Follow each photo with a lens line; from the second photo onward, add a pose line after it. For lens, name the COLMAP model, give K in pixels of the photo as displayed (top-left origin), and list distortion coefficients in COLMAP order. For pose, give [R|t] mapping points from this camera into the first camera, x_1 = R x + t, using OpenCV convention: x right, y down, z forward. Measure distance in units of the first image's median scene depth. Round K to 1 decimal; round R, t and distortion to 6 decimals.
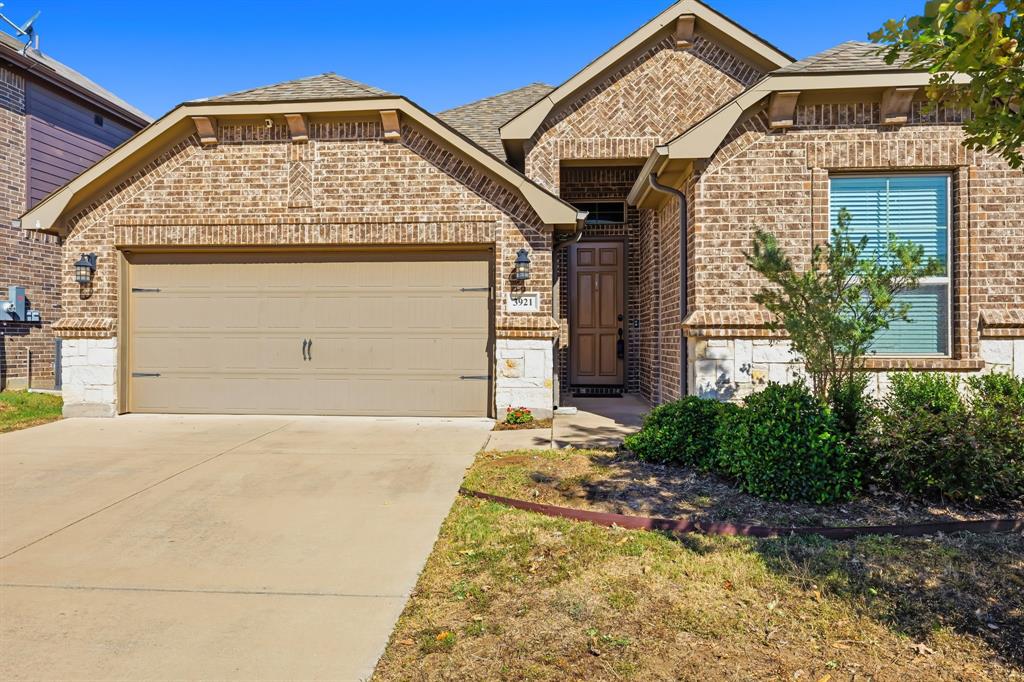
lens RADIAL K [[651.2, 0, 506.0], [0, 651.2, 335.9], [0, 0, 1]] dist [-0.004014, 0.004817]
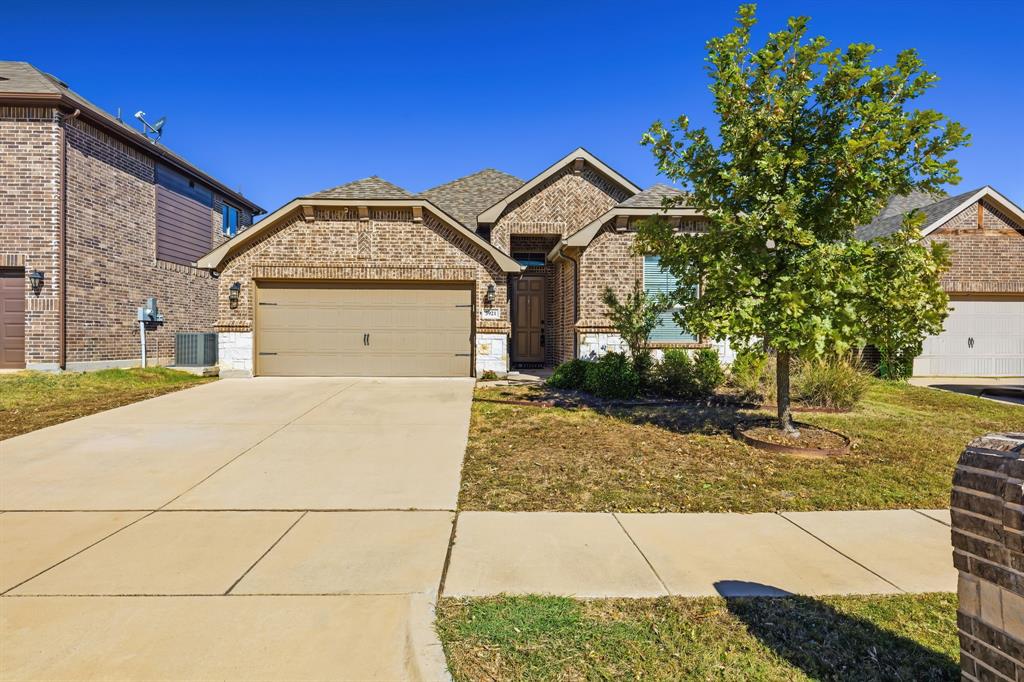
lens RADIAL K [[556.6, 0, 505.8], [0, 556.6, 343.7], [0, 0, 1]] dist [0.001602, 0.000090]
pose [[0.993467, 0.003100, 0.114079, -0.107578], [-0.004760, 0.999887, 0.014280, 0.010422], [-0.114022, -0.014730, 0.993369, -0.545770]]
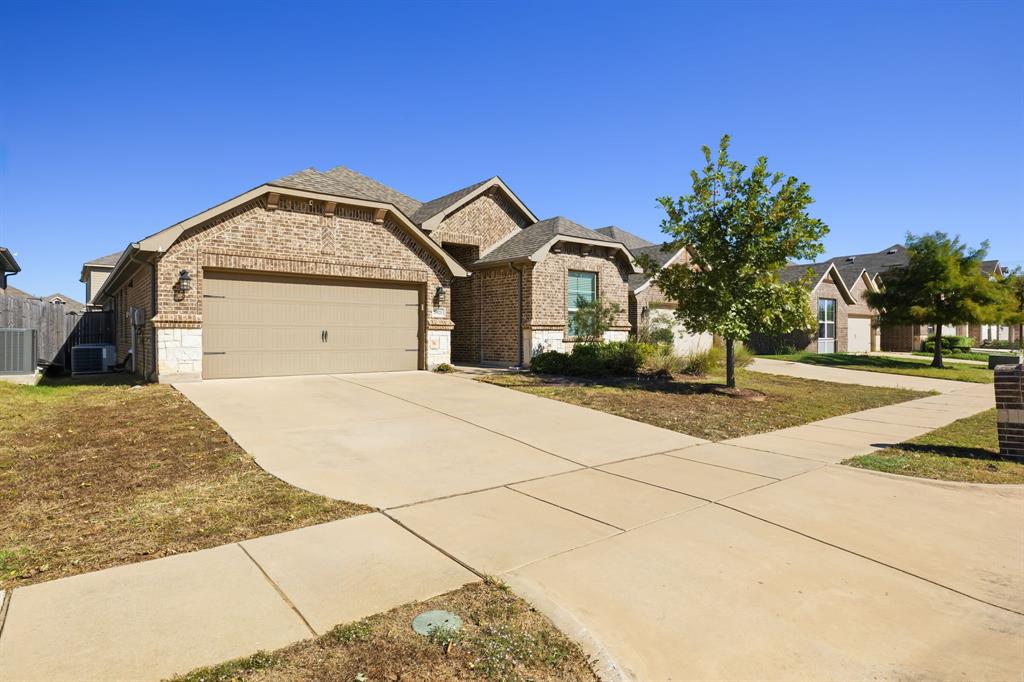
lens RADIAL K [[556.6, 0, 507.2], [0, 556.6, 334.3], [0, 0, 1]] dist [0.001602, 0.000090]
pose [[0.731504, 0.000049, 0.681837, -0.983995], [-0.004354, 0.999980, 0.004599, 0.007888], [-0.681823, -0.006332, 0.731490, -0.415399]]
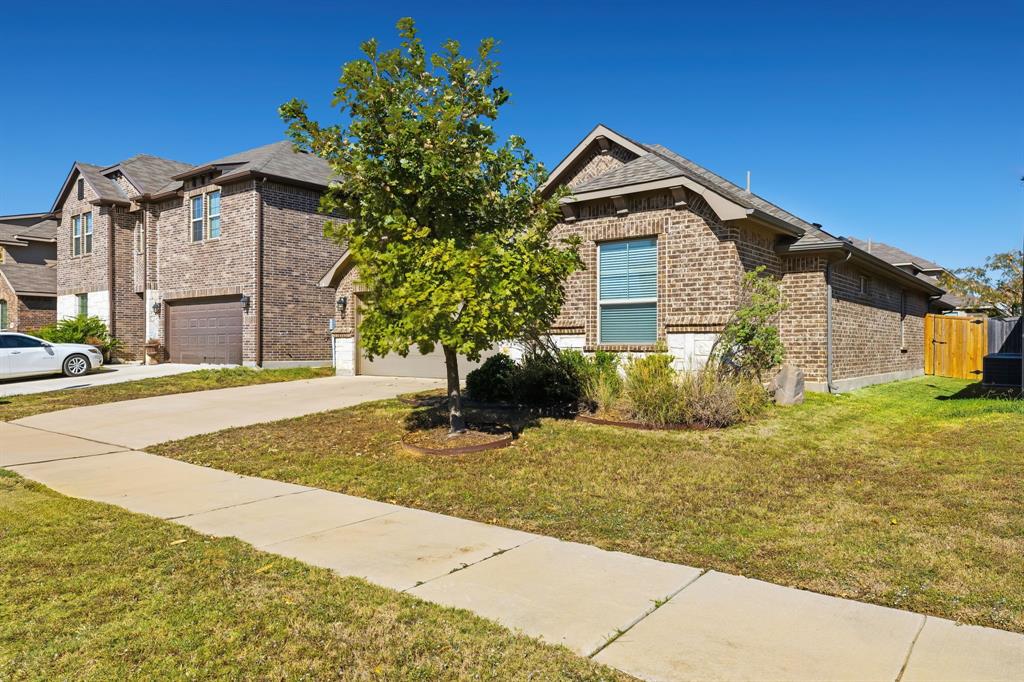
lens RADIAL K [[684.0, 0, 513.6], [0, 684.0, 340.5], [0, 0, 1]] dist [0.008336, 0.000610]
pose [[0.841880, -0.004959, -0.539643, 1.013793], [0.005982, 0.999982, 0.000143, 0.015550], [0.539632, -0.003349, 0.841894, -0.556699]]
